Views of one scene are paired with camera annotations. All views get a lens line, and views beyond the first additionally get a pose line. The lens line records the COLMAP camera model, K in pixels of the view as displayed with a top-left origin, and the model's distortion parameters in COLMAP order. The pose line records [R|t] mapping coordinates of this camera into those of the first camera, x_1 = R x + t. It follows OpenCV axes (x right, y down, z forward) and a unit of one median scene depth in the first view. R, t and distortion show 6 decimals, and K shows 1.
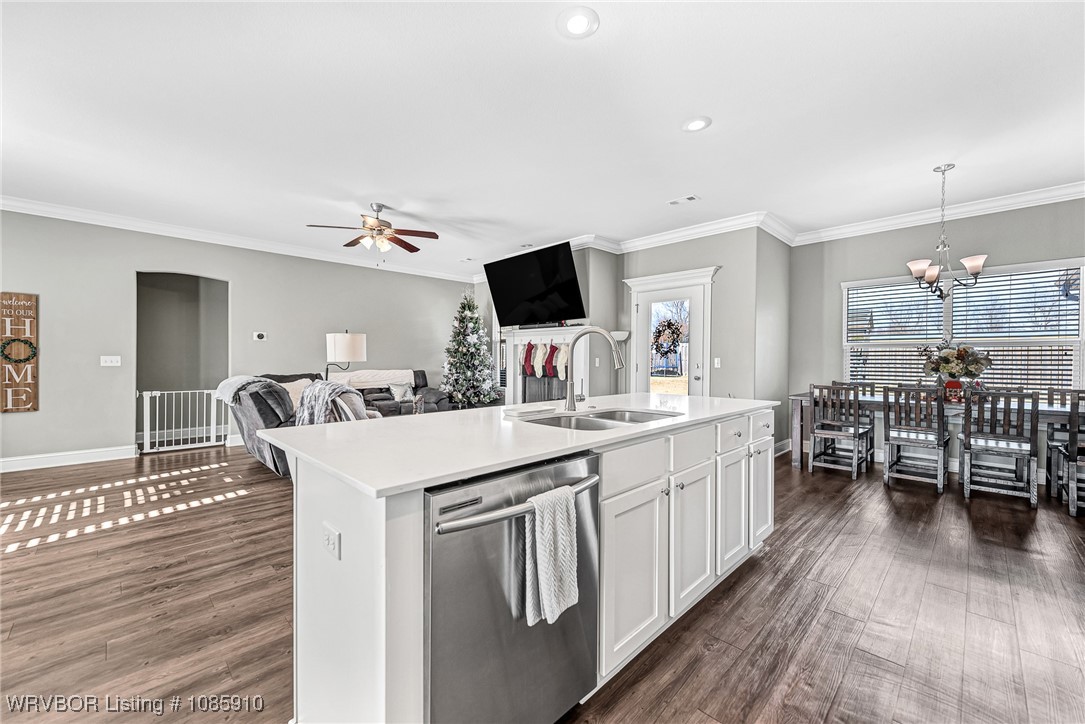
lens RADIAL K [[429.6, 0, 543.3], [0, 429.6, 360.8], [0, 0, 1]] dist [0.013081, -0.003958]
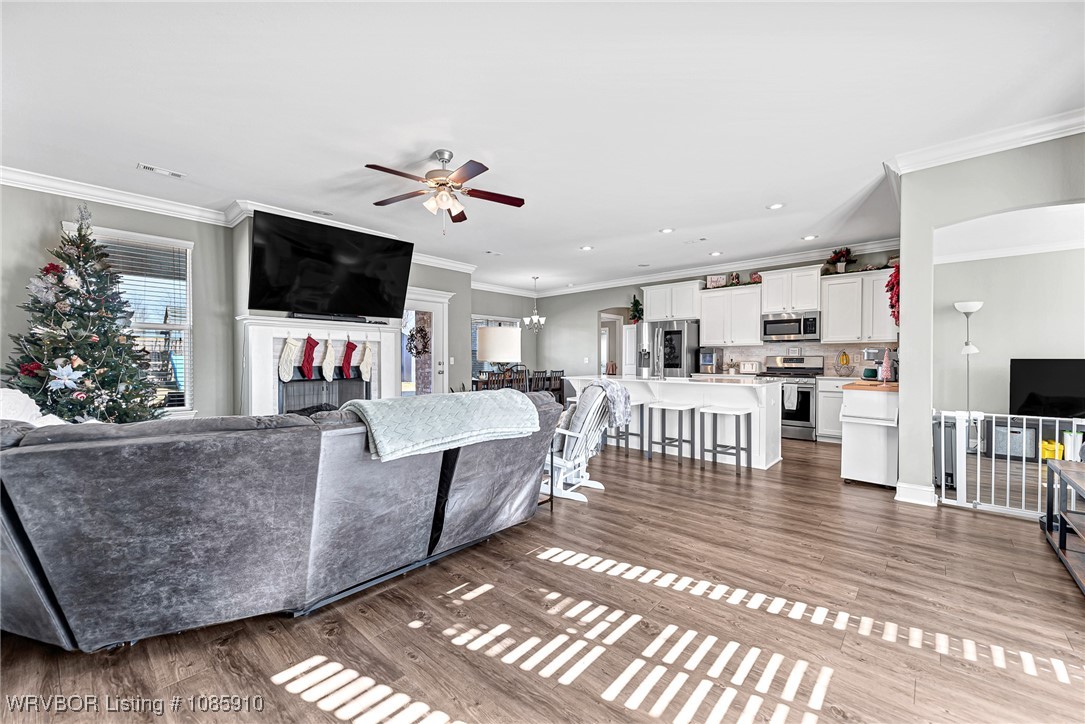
lens RADIAL K [[429.6, 0, 542.4], [0, 429.6, 360.6], [0, 0, 1]] dist [0.013081, -0.003958]
pose [[-0.050133, -0.007076, 0.998717, -0.991805], [0.006881, 0.999949, 0.007430, -0.004066], [-0.998719, 0.007245, -0.050082, 0.753133]]
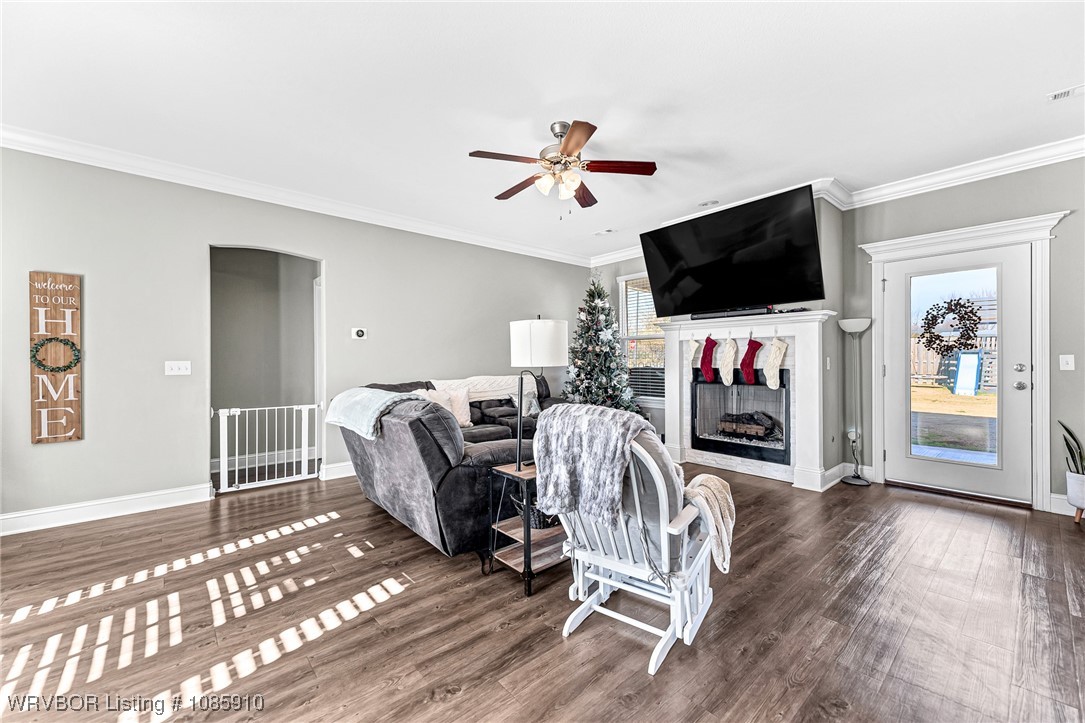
lens RADIAL K [[429.6, 0, 540.2], [0, 429.6, 361.5], [0, 0, 1]] dist [0.013081, -0.003958]
pose [[0.997655, -0.009384, -0.067804, -0.324632], [0.009202, 0.999953, -0.002994, -0.002223], [0.067829, 0.002363, 0.997694, 0.300941]]
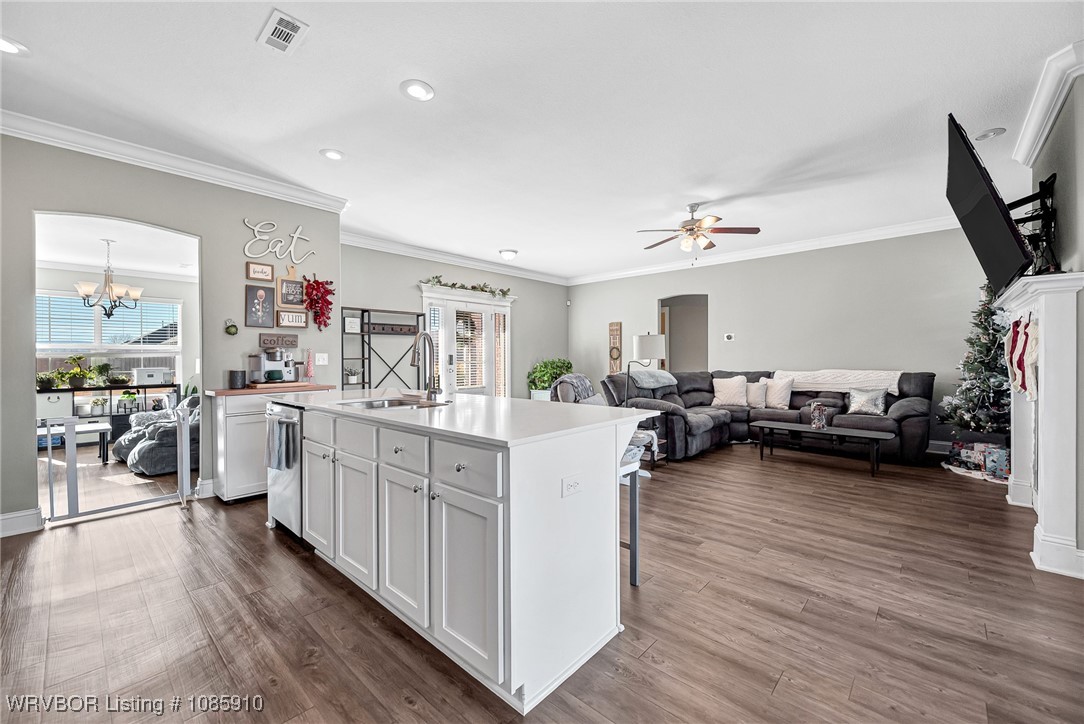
lens RADIAL K [[429.2, 0, 539.0], [0, 429.2, 359.2], [0, 0, 1]] dist [0.013081, -0.003958]
pose [[0.031856, -0.000592, -0.999492, 0.530187], [-0.001073, 0.999999, -0.000627, 0.003106], [0.999492, 0.001092, 0.031856, 0.523164]]
